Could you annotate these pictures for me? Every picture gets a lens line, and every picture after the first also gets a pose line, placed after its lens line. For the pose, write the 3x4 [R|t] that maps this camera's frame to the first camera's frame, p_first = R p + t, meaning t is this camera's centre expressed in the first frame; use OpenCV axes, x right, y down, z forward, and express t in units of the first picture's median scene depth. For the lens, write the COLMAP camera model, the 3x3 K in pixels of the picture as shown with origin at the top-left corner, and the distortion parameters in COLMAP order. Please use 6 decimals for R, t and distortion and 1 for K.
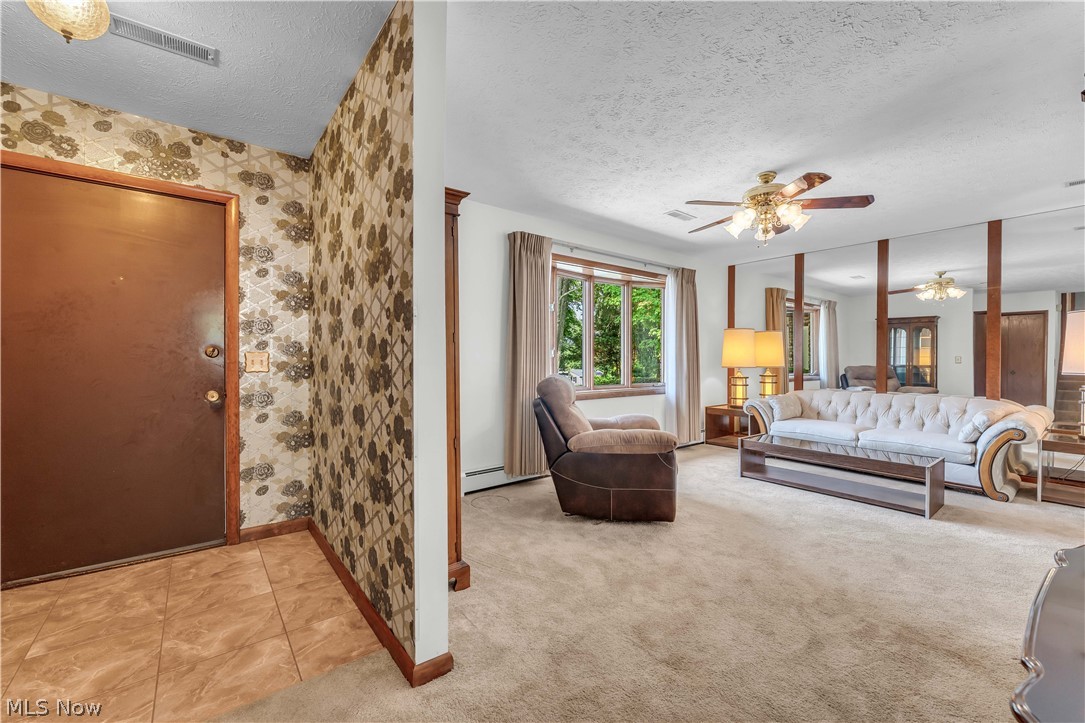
lens RADIAL K [[435.8, 0, 540.5], [0, 435.8, 357.5], [0, 0, 1]] dist [0.000212, -0.001077]
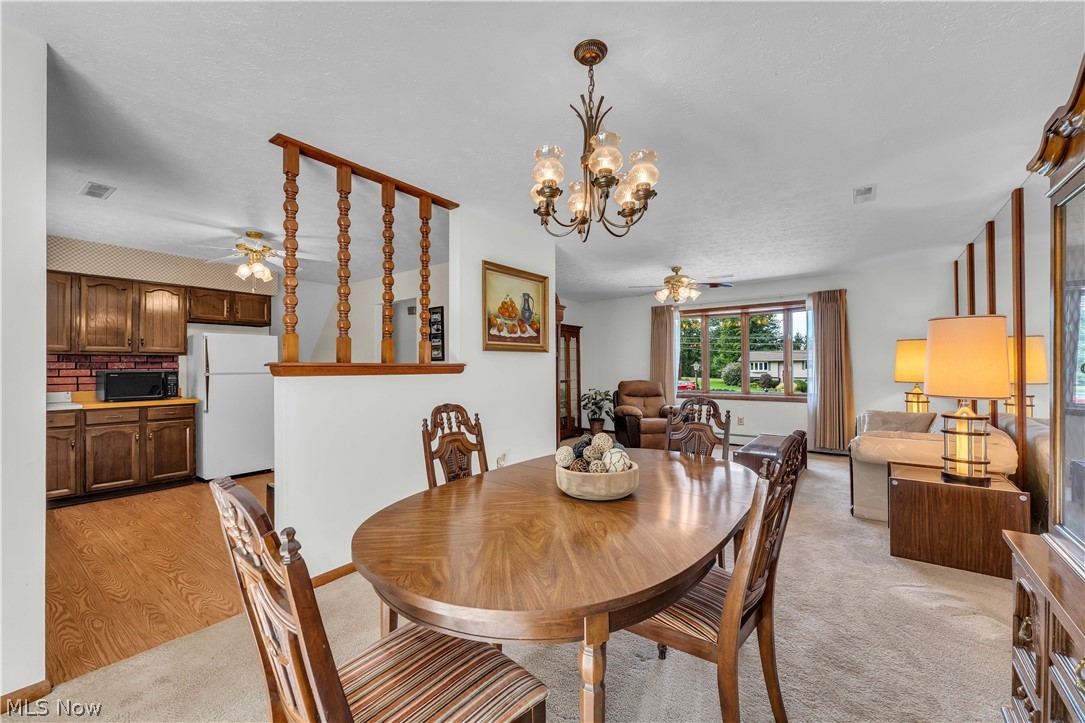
lens RADIAL K [[435.8, 0, 543.2], [0, 435.8, 363.6], [0, 0, 1]] dist [0.000212, -0.001077]
pose [[0.257269, -0.014661, -0.966229, 1.232724], [0.007559, 0.999885, -0.013159, -0.011637], [0.966310, -0.003918, 0.257350, 0.022401]]
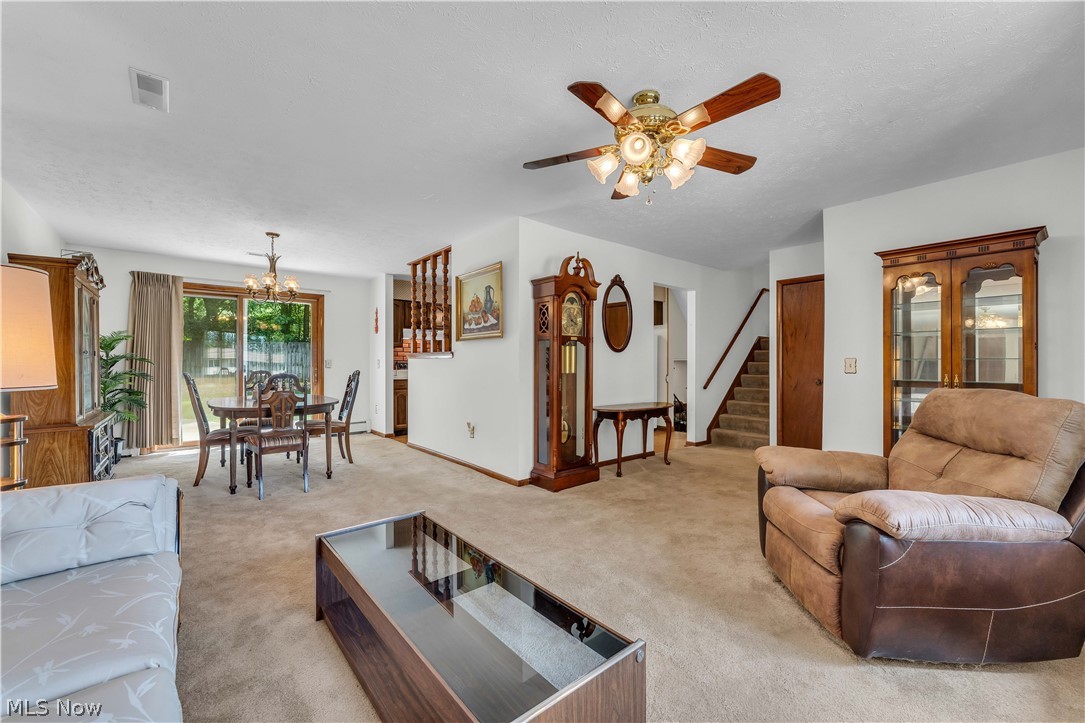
lens RADIAL K [[435.8, 0, 546.1], [0, 435.8, 362.7], [0, 0, 1]] dist [0.000212, -0.001077]
pose [[-0.999385, -0.003467, -0.034886, 0.419483], [-0.003460, 0.999994, -0.000256, 0.001842], [0.034887, -0.000136, -0.999391, 1.010745]]
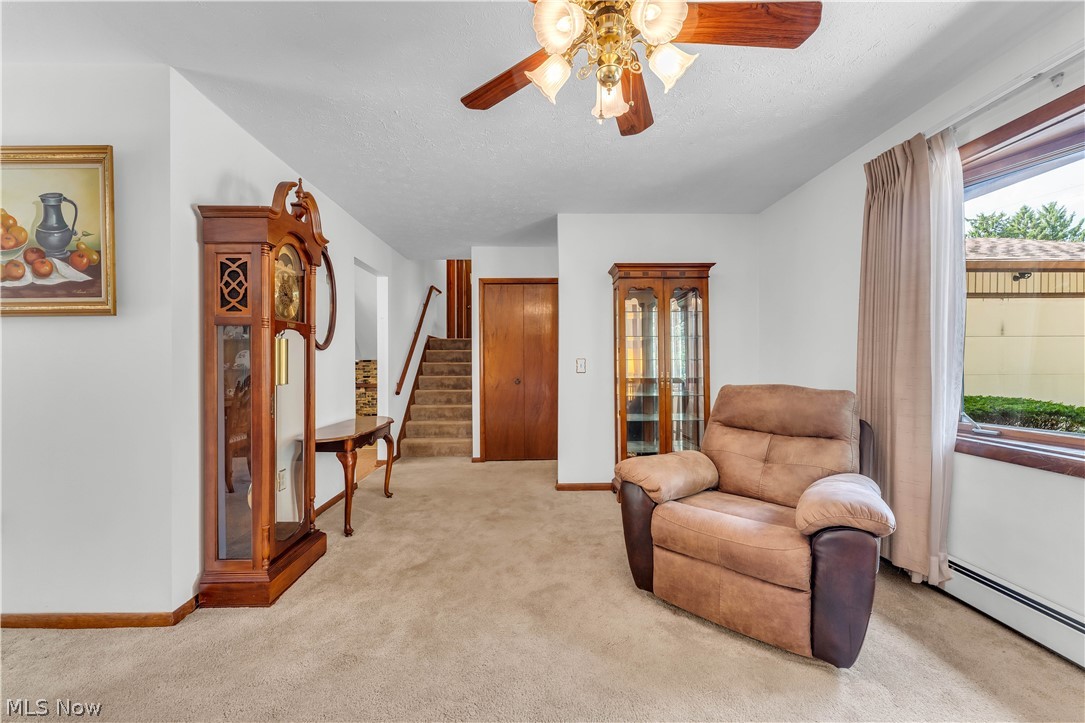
lens RADIAL K [[435.8, 0, 543.5], [0, 435.8, 360.1], [0, 0, 1]] dist [0.000212, -0.001077]
pose [[-0.595176, -0.000301, -0.803595, 0.547488], [0.005109, 0.999978, -0.004159, -0.002077], [0.803579, -0.006581, -0.595162, 0.724926]]
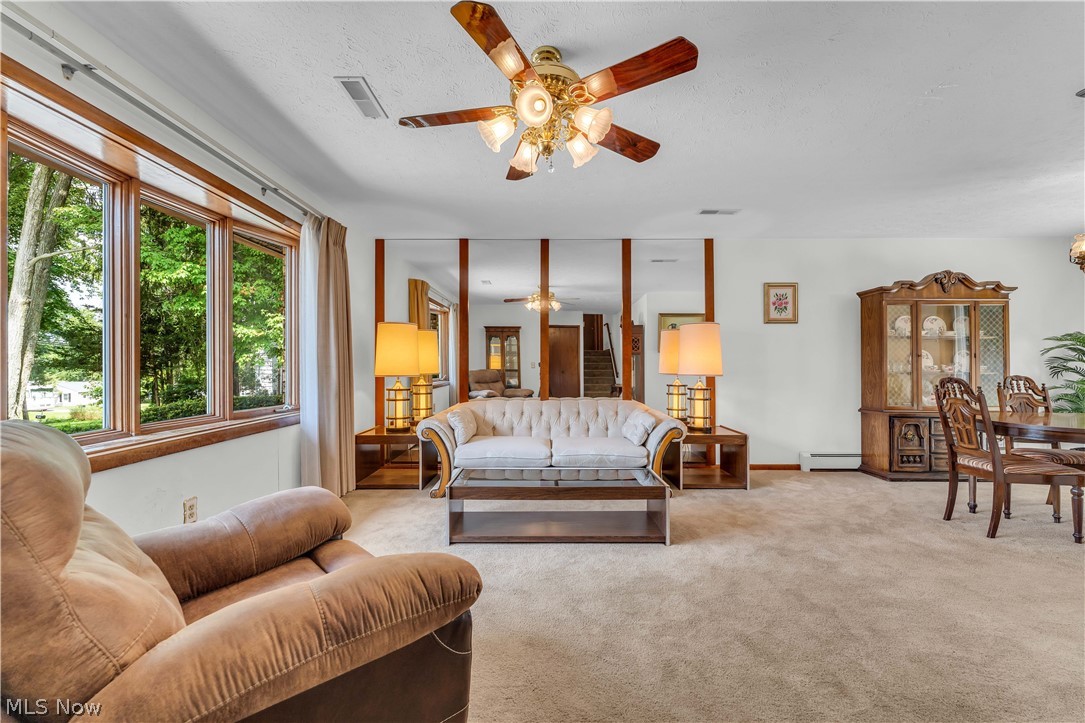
lens RADIAL K [[435.8, 0, 539.8], [0, 435.8, 362.4], [0, 0, 1]] dist [0.000212, -0.001077]
pose [[0.617302, -0.002340, 0.786723, 0.023992], [0.003348, 0.999994, 0.000348, 0.000177], [-0.786720, 0.002419, 0.617306, 0.387812]]
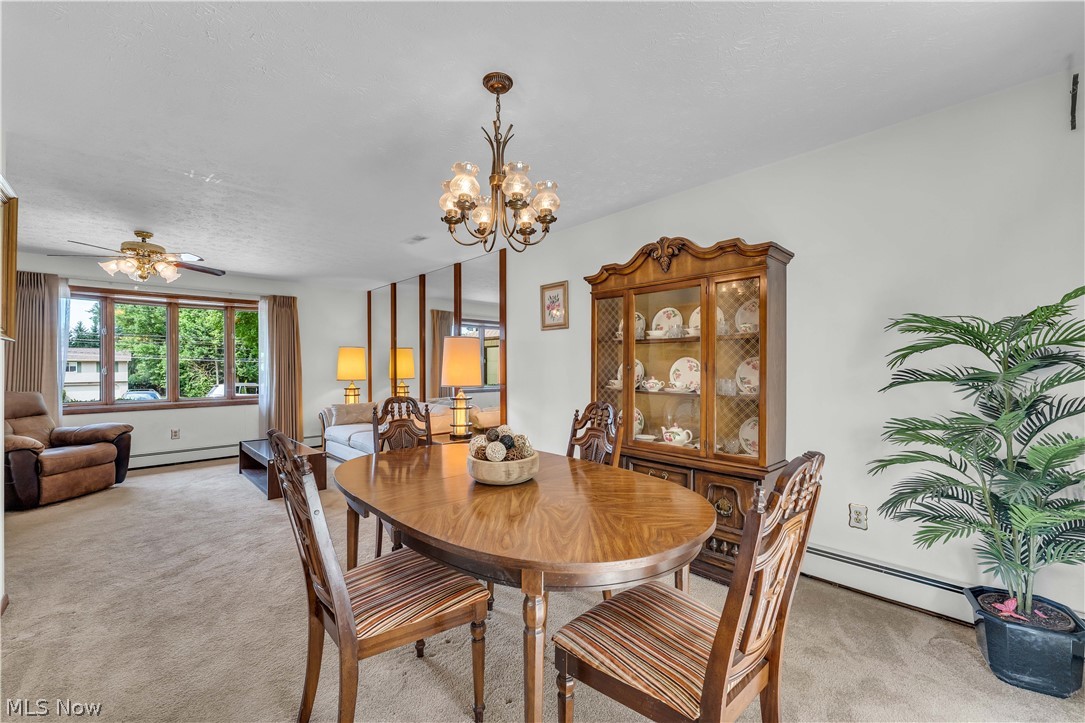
lens RADIAL K [[435.8, 0, 541.7], [0, 435.8, 362.7], [0, 0, 1]] dist [0.000212, -0.001077]
pose [[0.995653, -0.009236, 0.092680, 0.929871], [0.009777, 0.999938, -0.005382, -0.014039], [-0.092624, 0.006265, 0.995681, -0.219525]]
